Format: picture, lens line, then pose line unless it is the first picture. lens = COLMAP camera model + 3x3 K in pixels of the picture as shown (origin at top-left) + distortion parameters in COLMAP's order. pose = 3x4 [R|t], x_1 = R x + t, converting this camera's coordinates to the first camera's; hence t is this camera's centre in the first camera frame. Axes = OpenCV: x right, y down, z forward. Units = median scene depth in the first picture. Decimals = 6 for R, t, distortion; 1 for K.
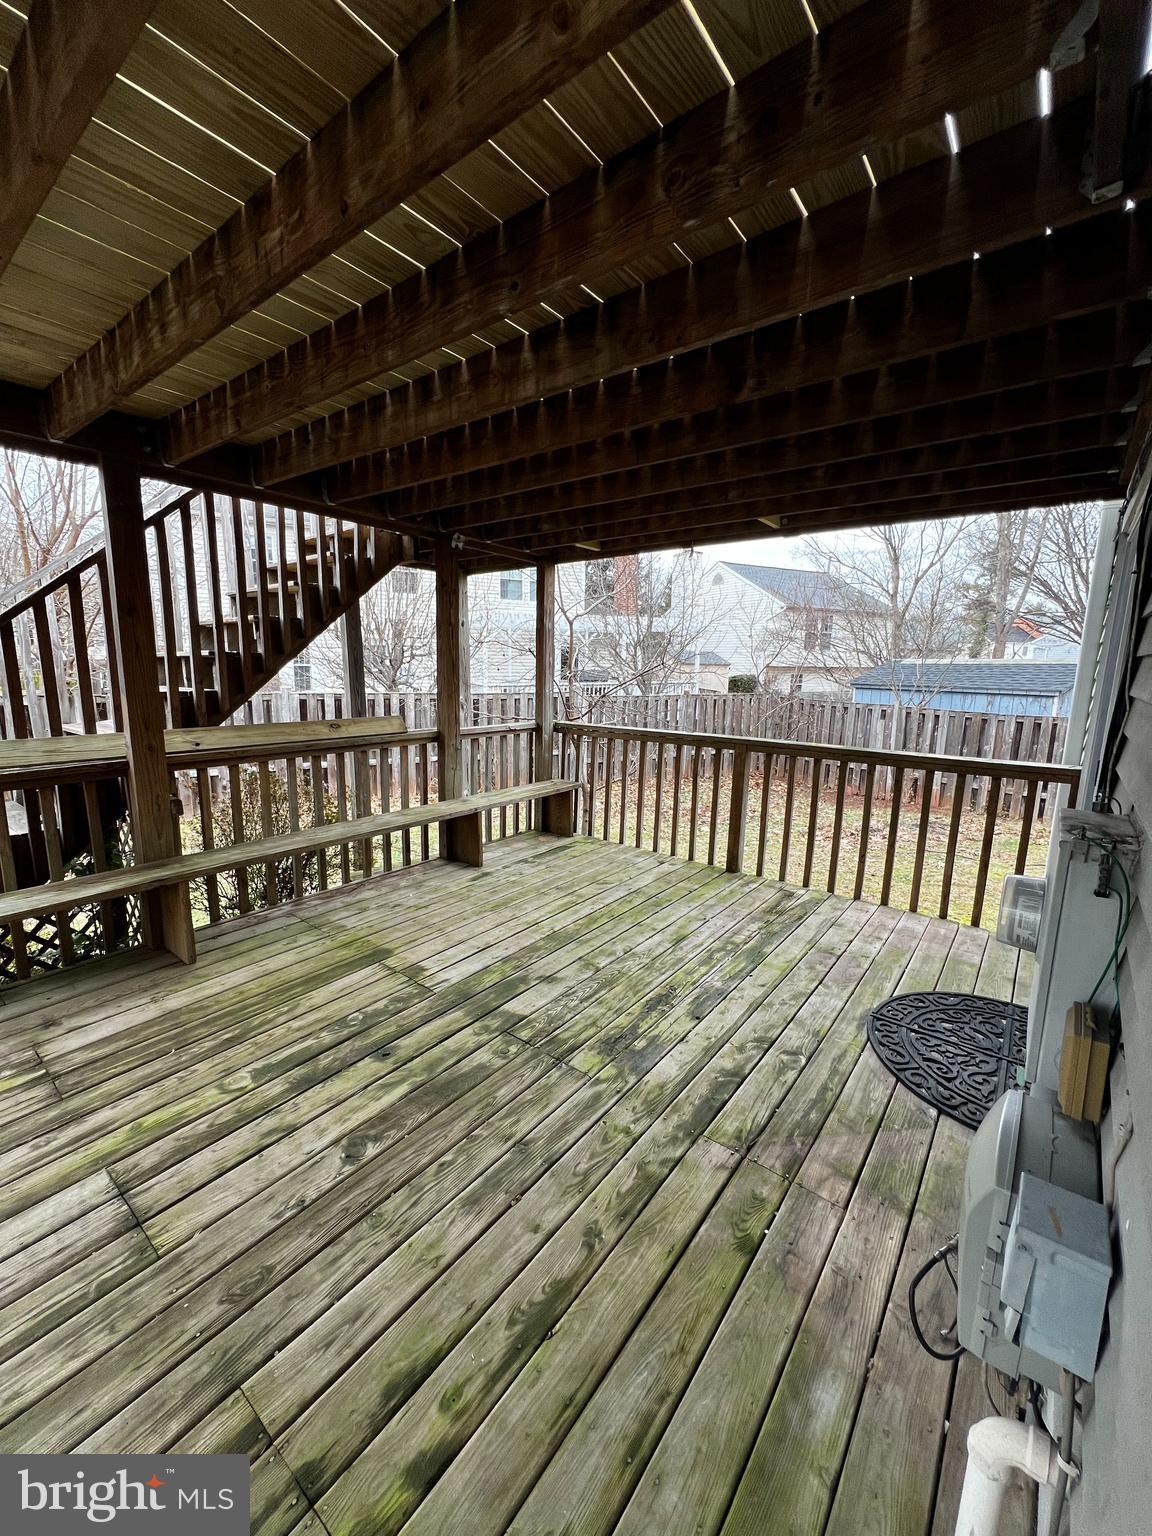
lens RADIAL K [[611.7, 0, 574.2], [0, 611.7, 768.1], [0, 0, 1]] dist [-0.001381, -0.000239]
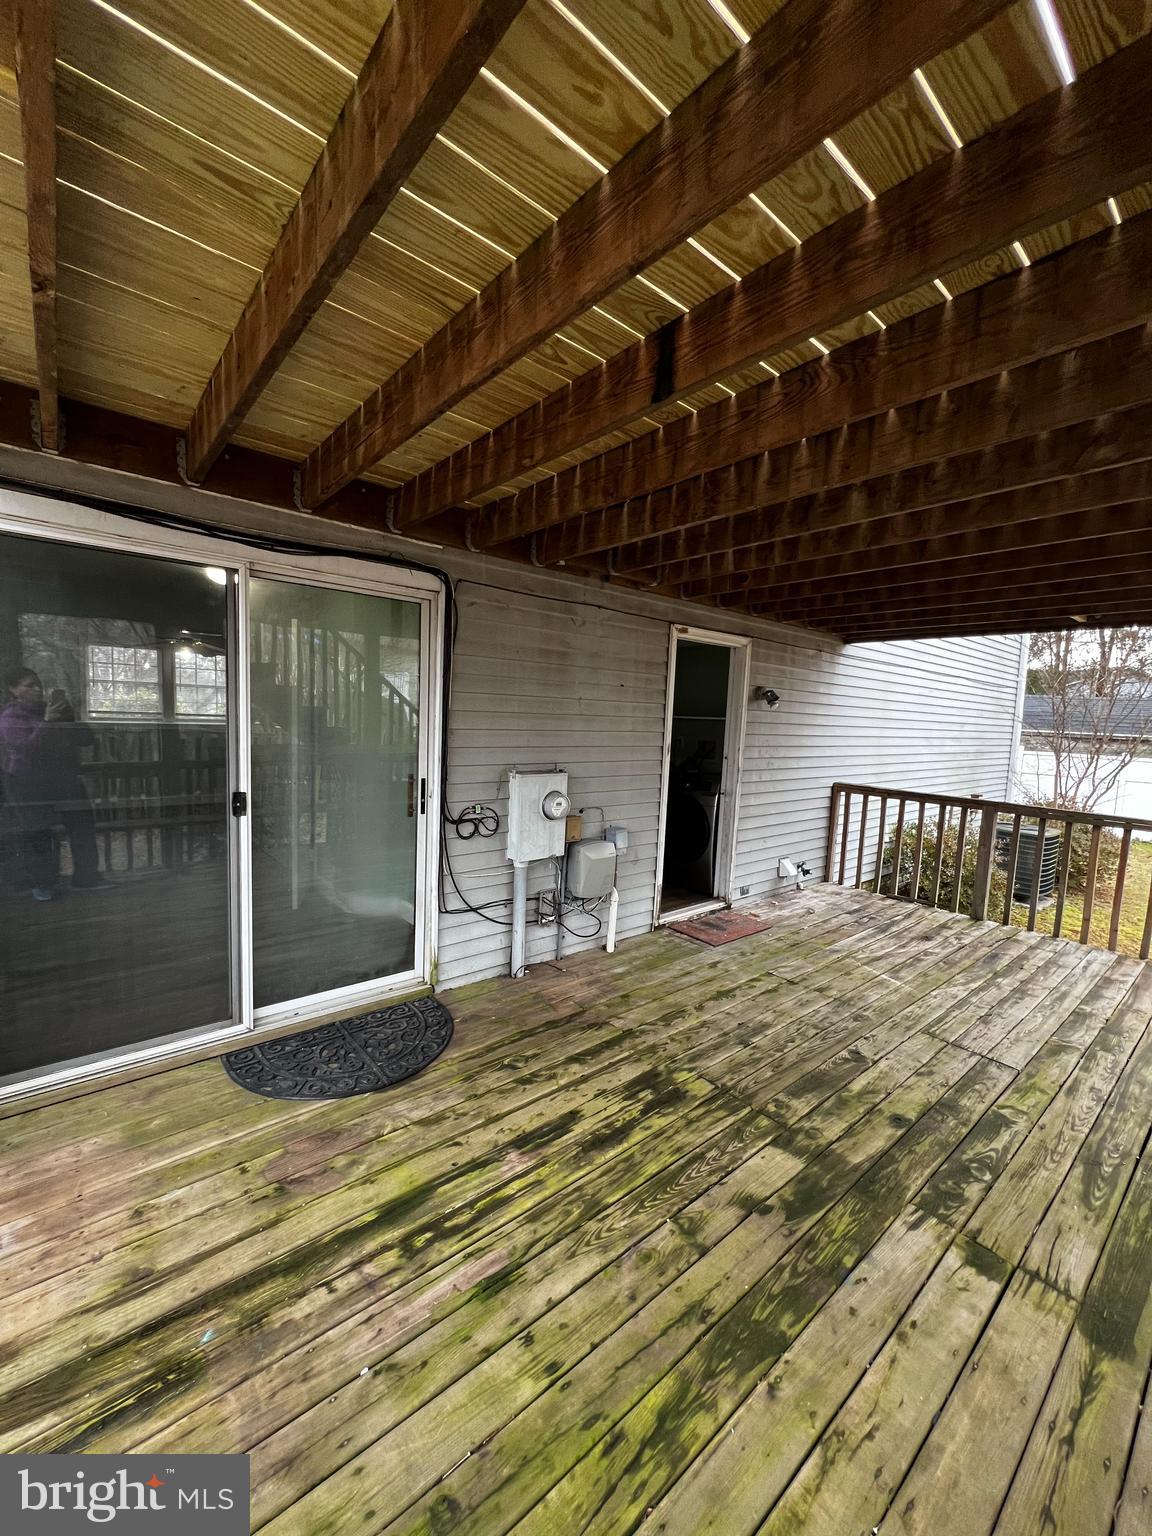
lens RADIAL K [[611.7, 0, 574.3], [0, 611.7, 773.2], [0, 0, 1]] dist [-0.001381, -0.000239]
pose [[-0.977800, -0.066192, 0.198808, 0.056720], [-0.011836, 0.964726, 0.262988, -0.346521], [-0.209204, 0.254797, -0.944093, 1.873372]]
